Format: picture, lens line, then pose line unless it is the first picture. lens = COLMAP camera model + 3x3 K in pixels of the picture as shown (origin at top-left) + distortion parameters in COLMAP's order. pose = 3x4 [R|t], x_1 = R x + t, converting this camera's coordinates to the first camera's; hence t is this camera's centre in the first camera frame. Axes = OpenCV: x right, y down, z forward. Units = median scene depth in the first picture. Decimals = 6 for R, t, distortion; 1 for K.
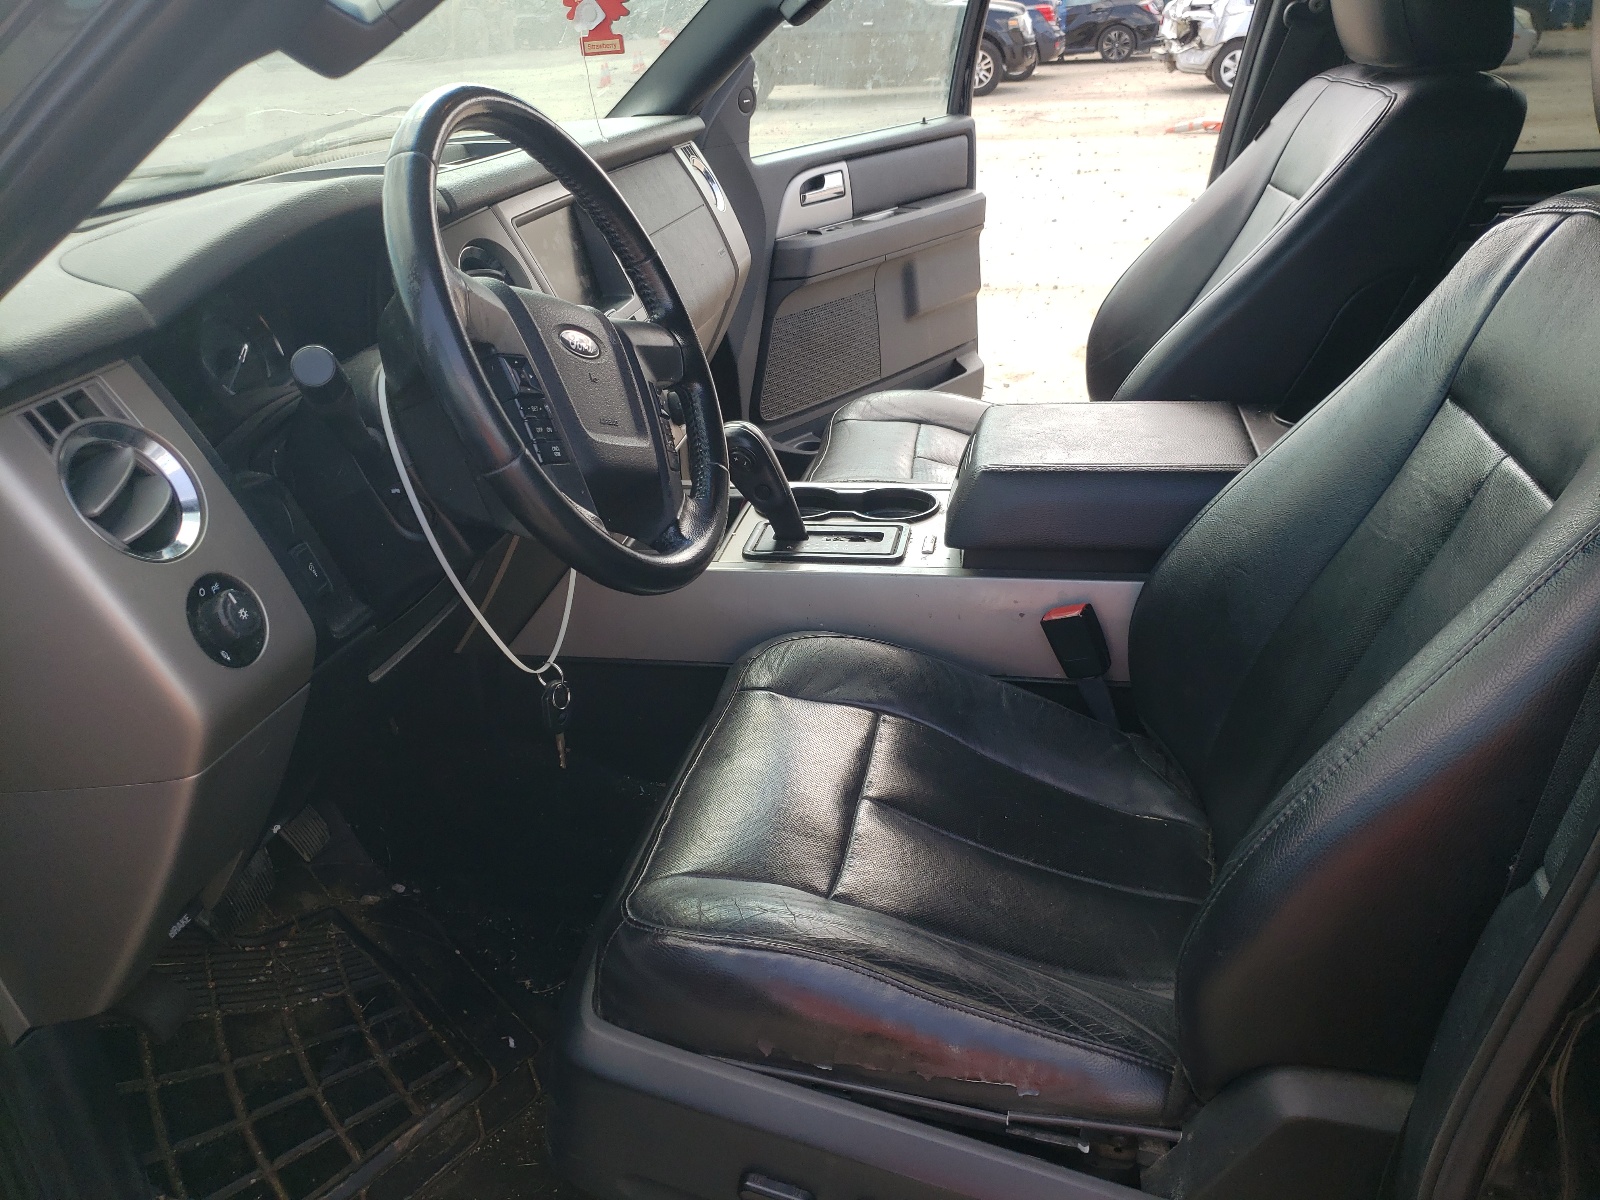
lens RADIAL K [[1207.7, 0, 800.0], [0, 1207.7, 600.0], [0, 0, 1]] dist [-0.009063, -0.001916]
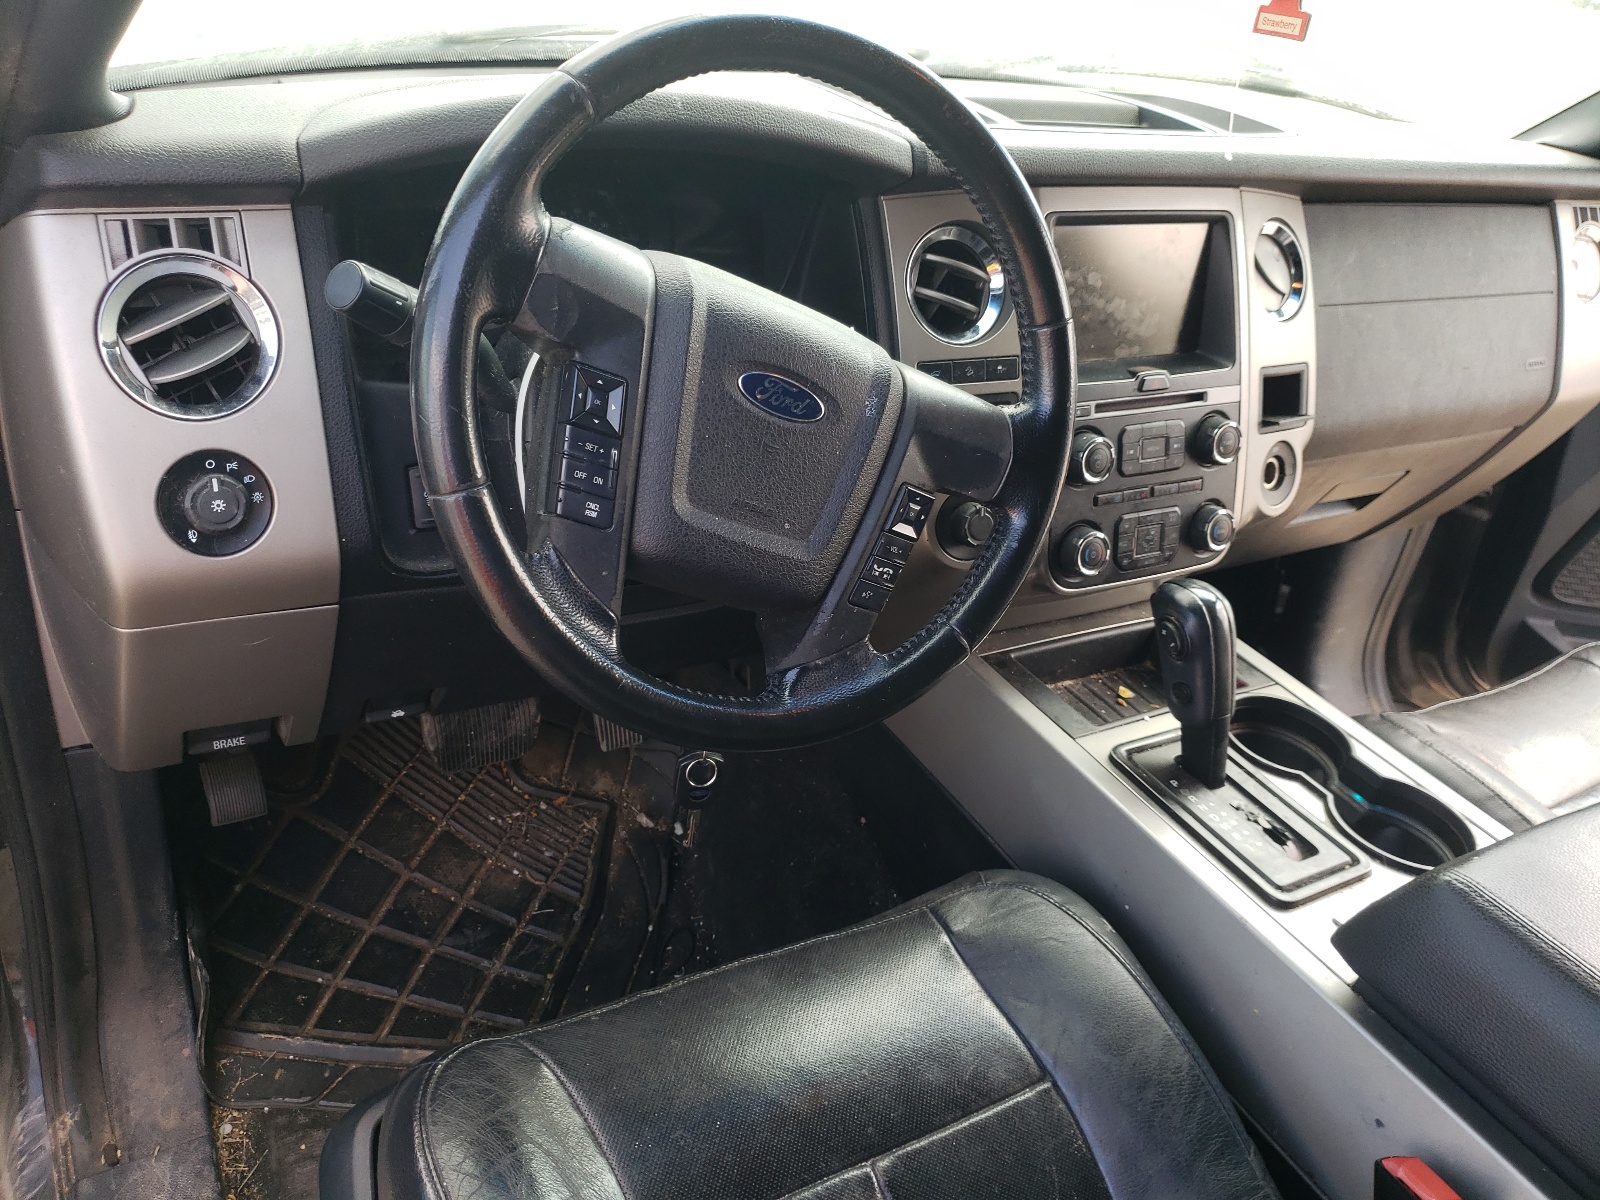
lens RADIAL K [[1210.5, 0, 800.0], [0, 1210.5, 570.7], [0, 0, 1]] dist [0.005680, 0.004302]
pose [[0.634350, 0.494076, -0.594549, 0.227595], [-0.475274, 0.855834, 0.204116, -0.205328], [0.609684, 0.153093, 0.777720, 0.345417]]
